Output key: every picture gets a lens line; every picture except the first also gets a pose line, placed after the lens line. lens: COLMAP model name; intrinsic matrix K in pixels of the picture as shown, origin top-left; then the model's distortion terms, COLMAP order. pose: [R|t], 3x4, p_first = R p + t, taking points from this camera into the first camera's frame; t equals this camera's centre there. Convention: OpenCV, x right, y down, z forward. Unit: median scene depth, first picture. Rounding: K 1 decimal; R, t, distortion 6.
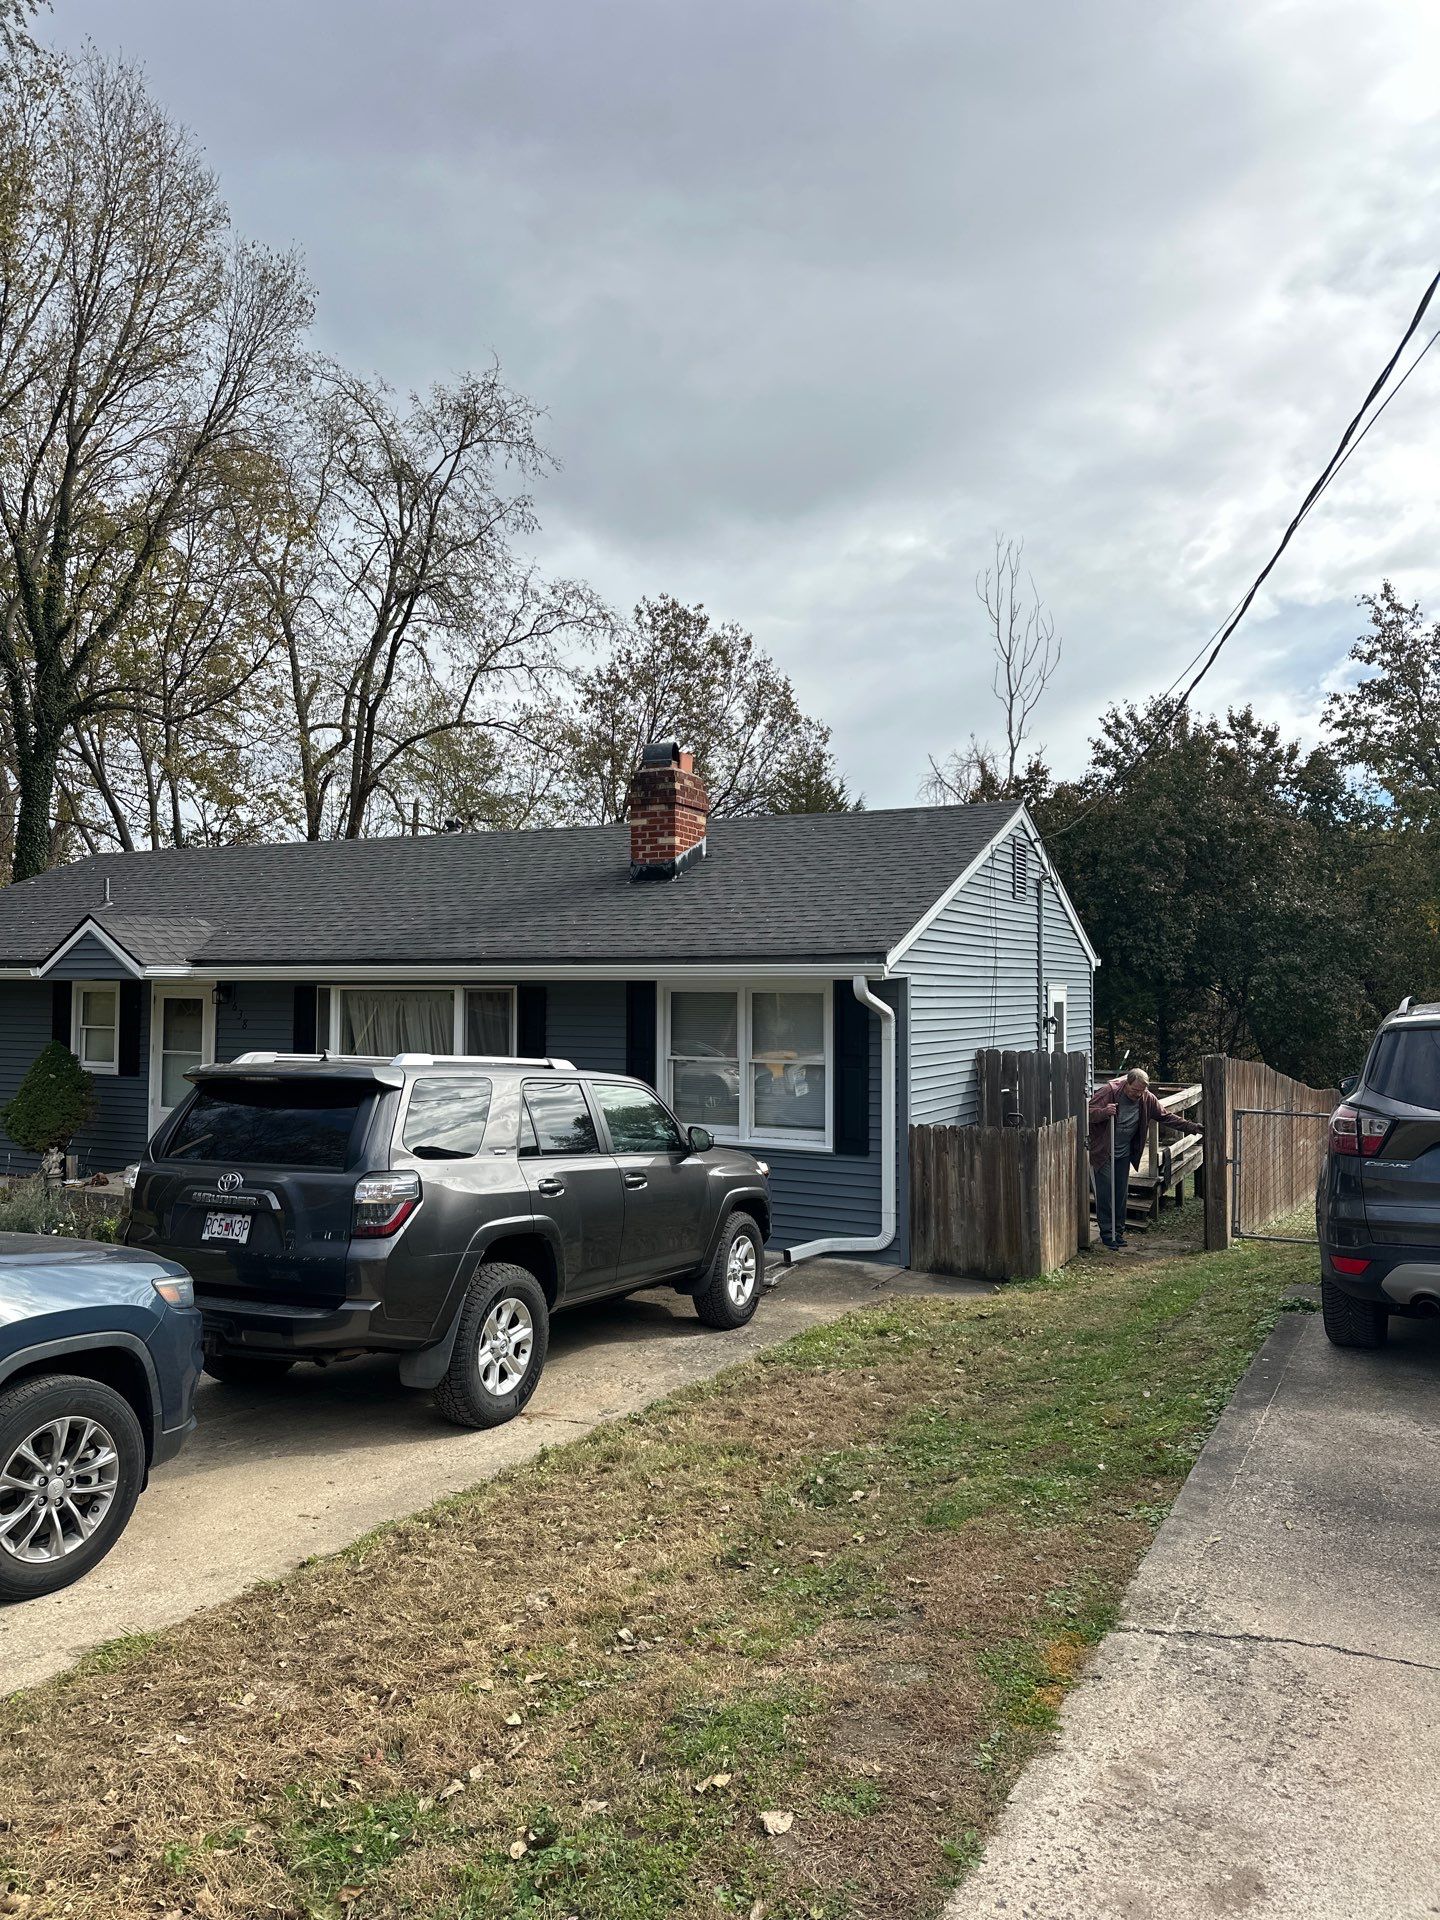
lens RADIAL K [[1313.8, 0, 716.6], [0, 1313.8, 950.2], [0, 0, 1]] dist [0.189814, -0.181563]
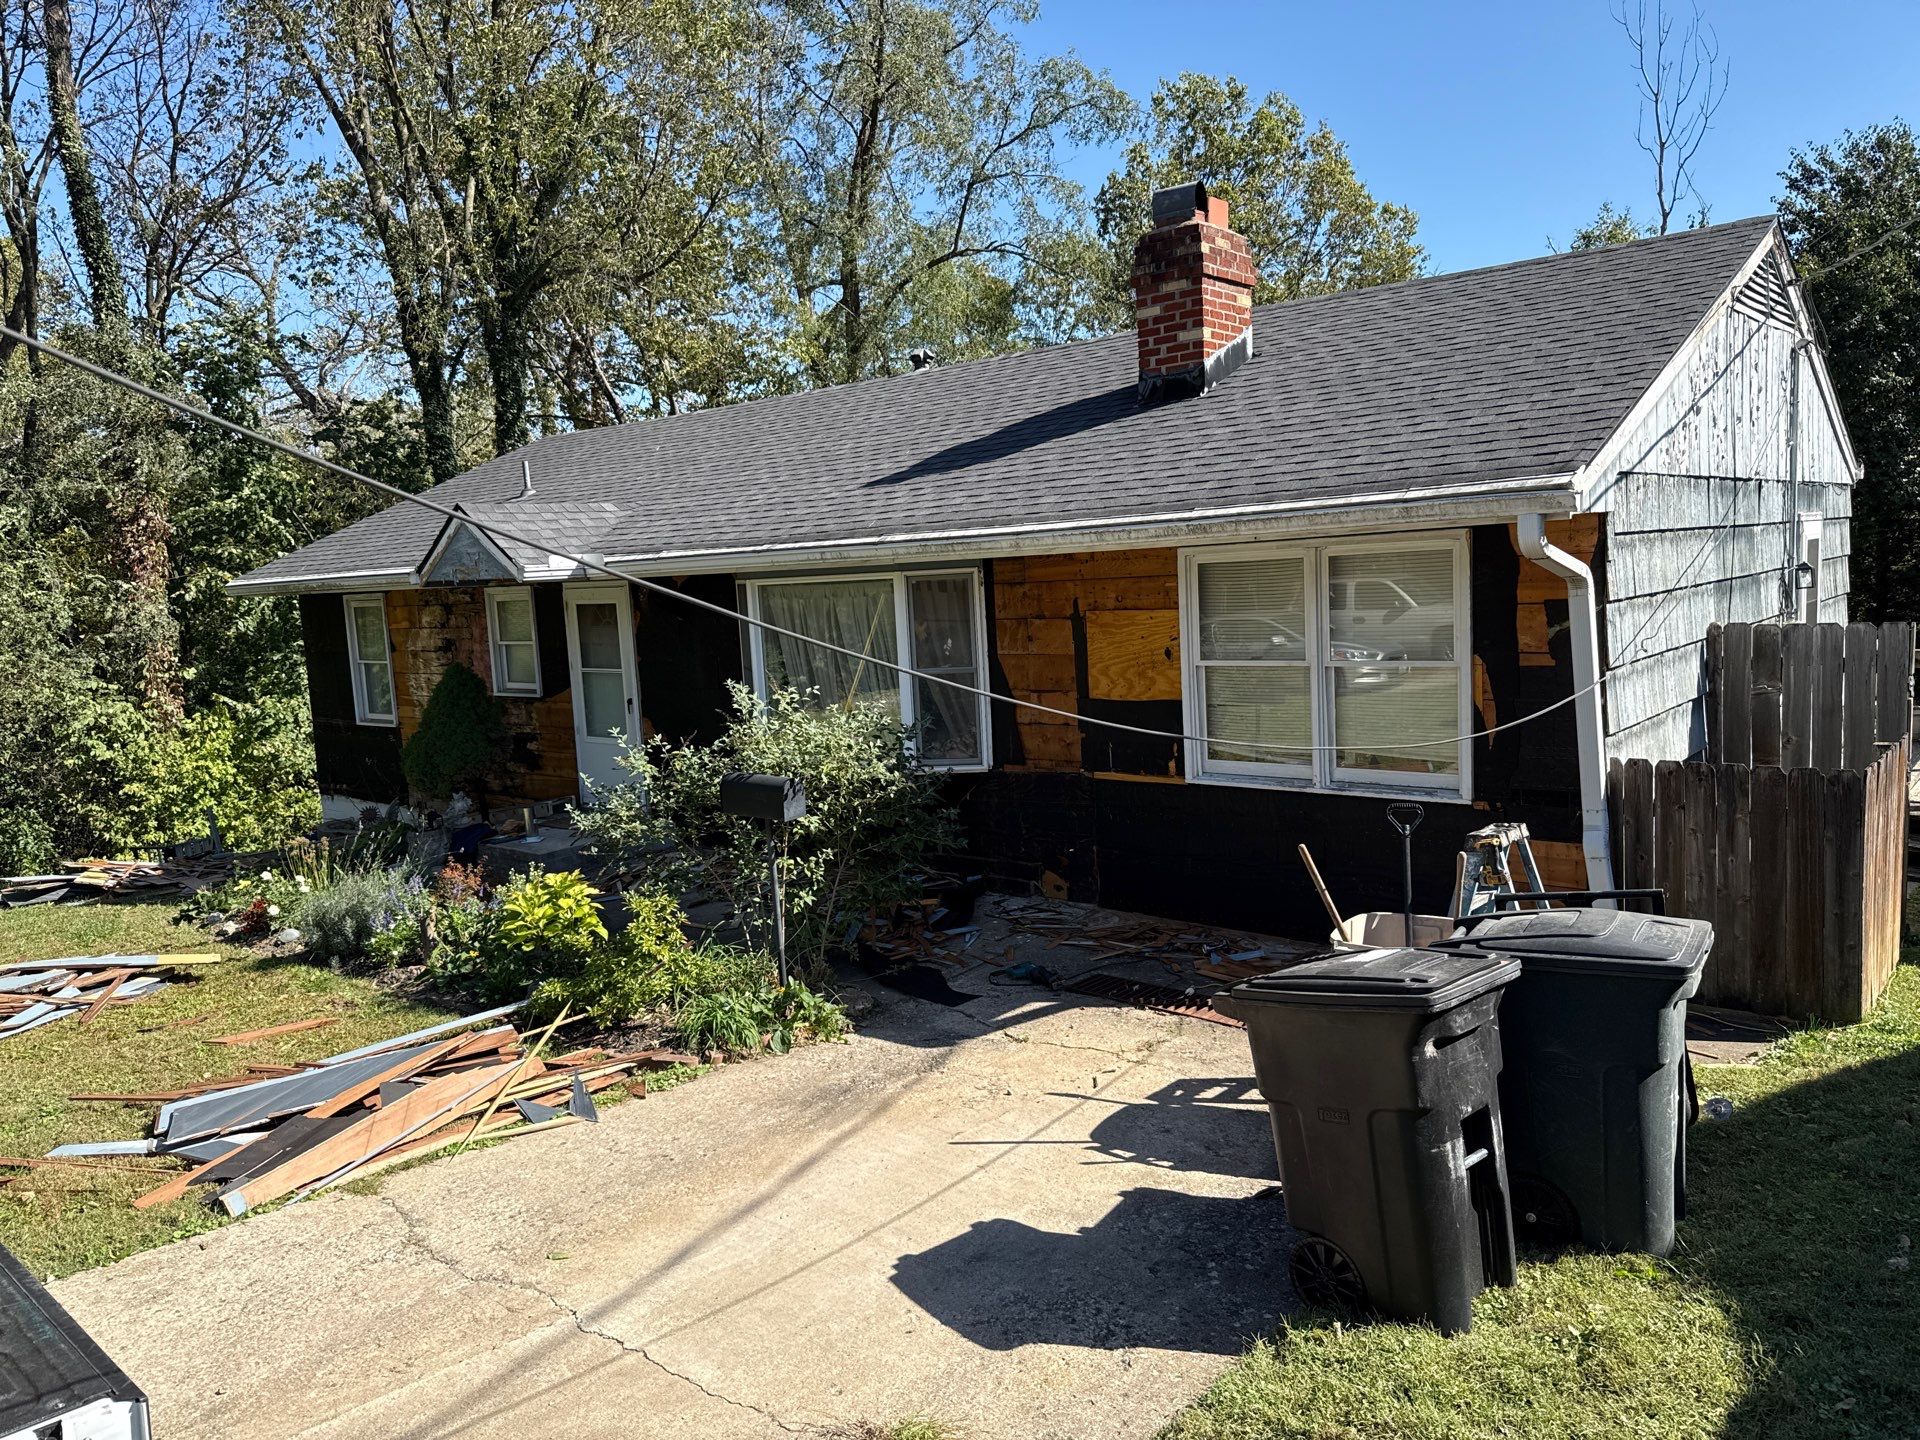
lens RADIAL K [[1314.9, 0, 954.4], [0, 1314.9, 753.1], [0, 0, 1]] dist [0.039270, -0.034662]
pose [[0.971846, -0.024172, -0.234372, -0.001466], [0.062786, 0.985324, 0.158727, 0.007932], [0.227096, -0.168974, 0.959101, 0.184097]]
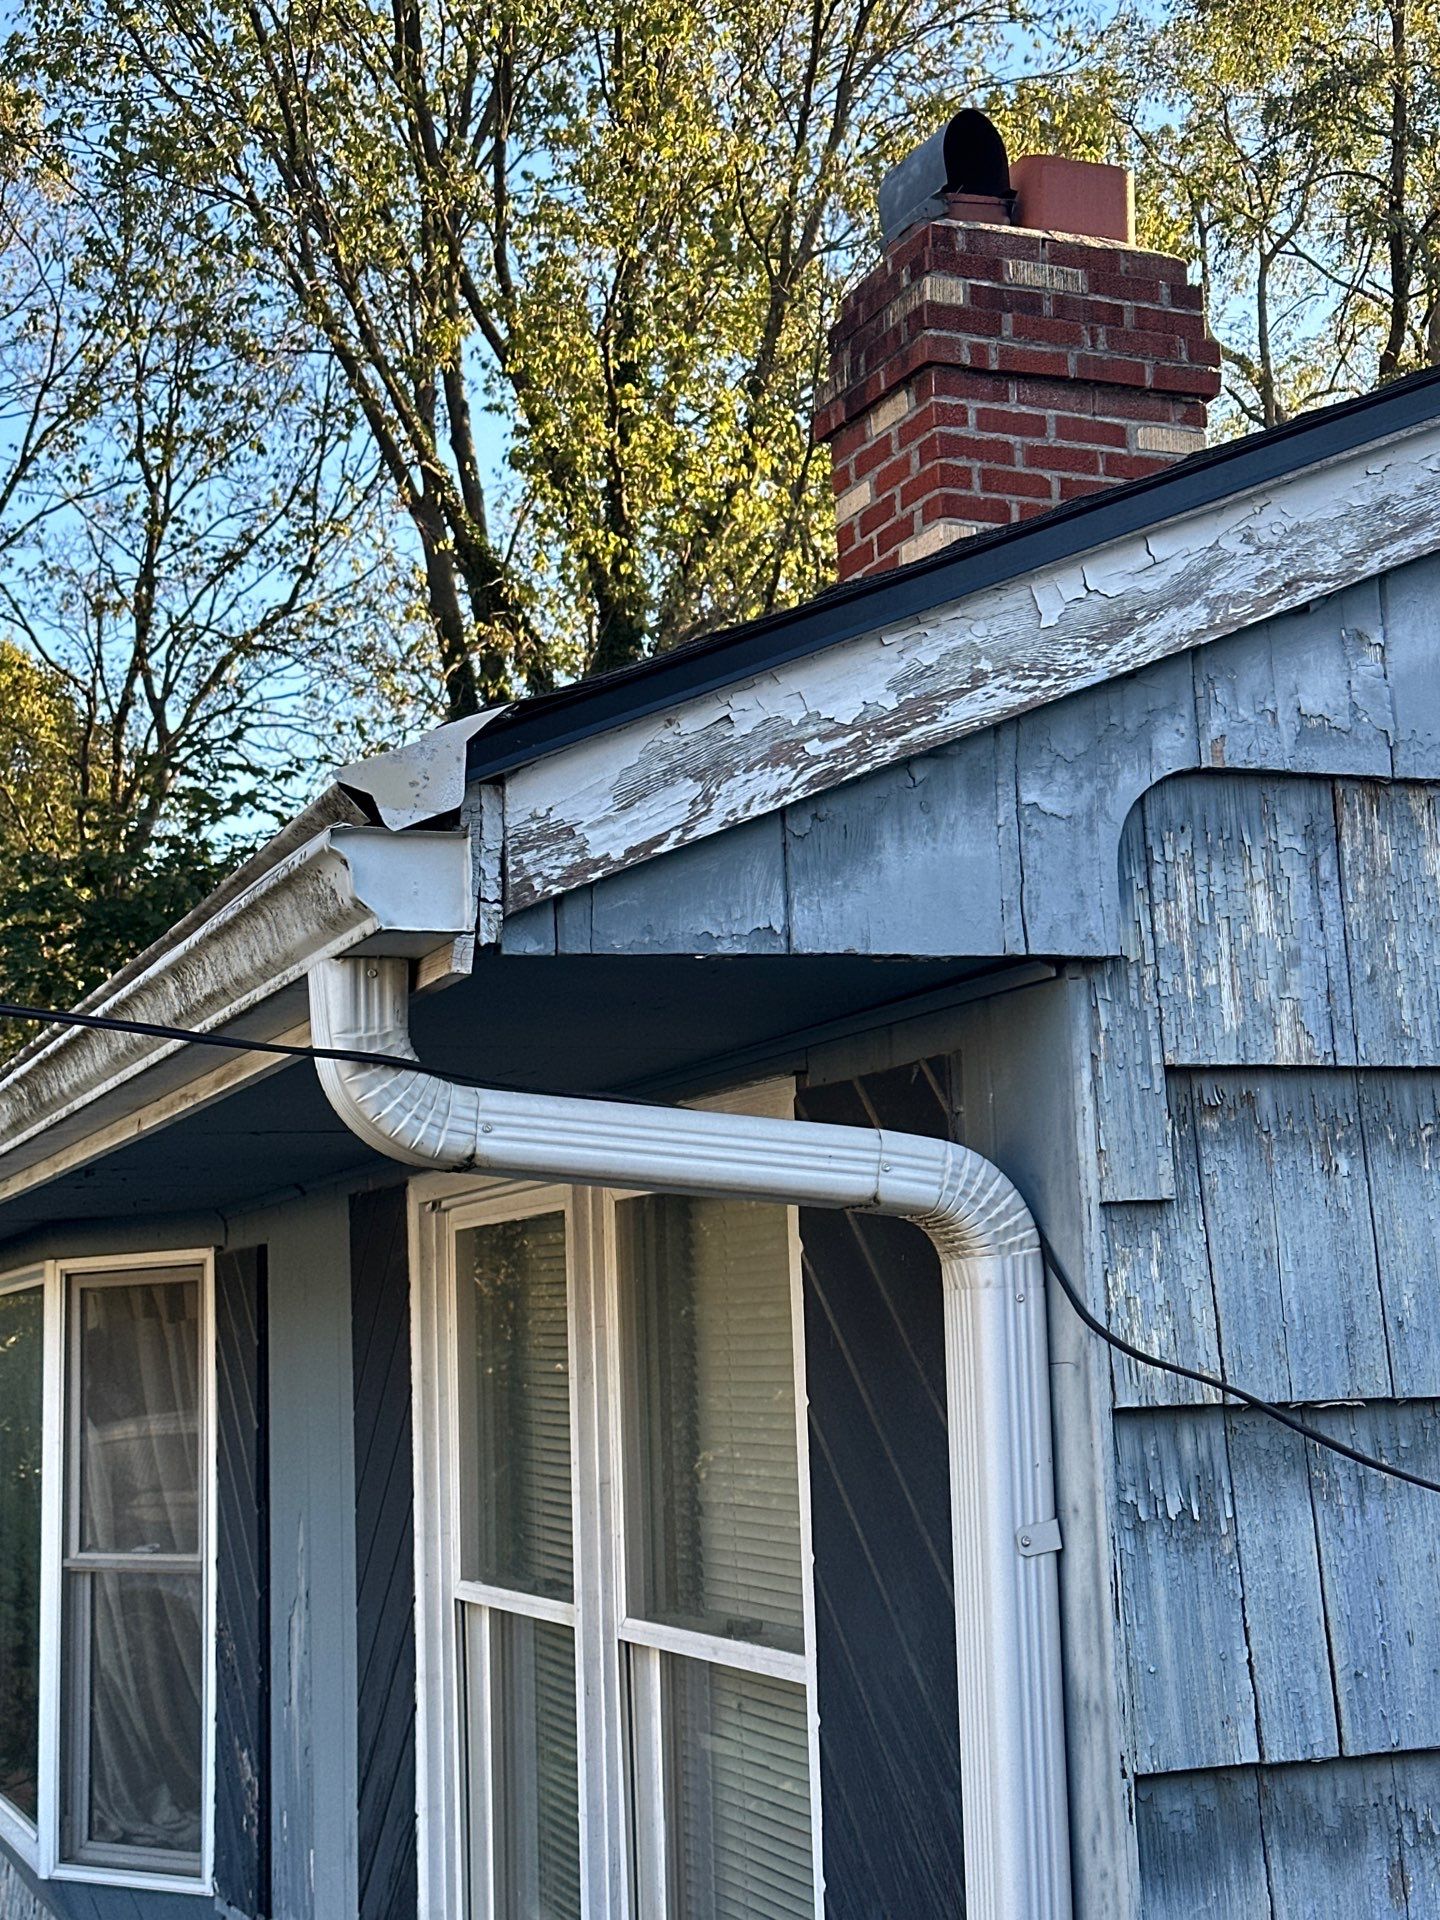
lens RADIAL K [[2787.4, 0, 718.9], [0, 2787.4, 957.4], [0, 0, 1]] dist [0.014004, 0.042257]
pose [[0.755143, -0.124041, -0.643718, 0.142147], [0.050007, 0.989974, -0.132100, 0.026700], [0.653650, 0.067564, 0.753775, 0.406471]]
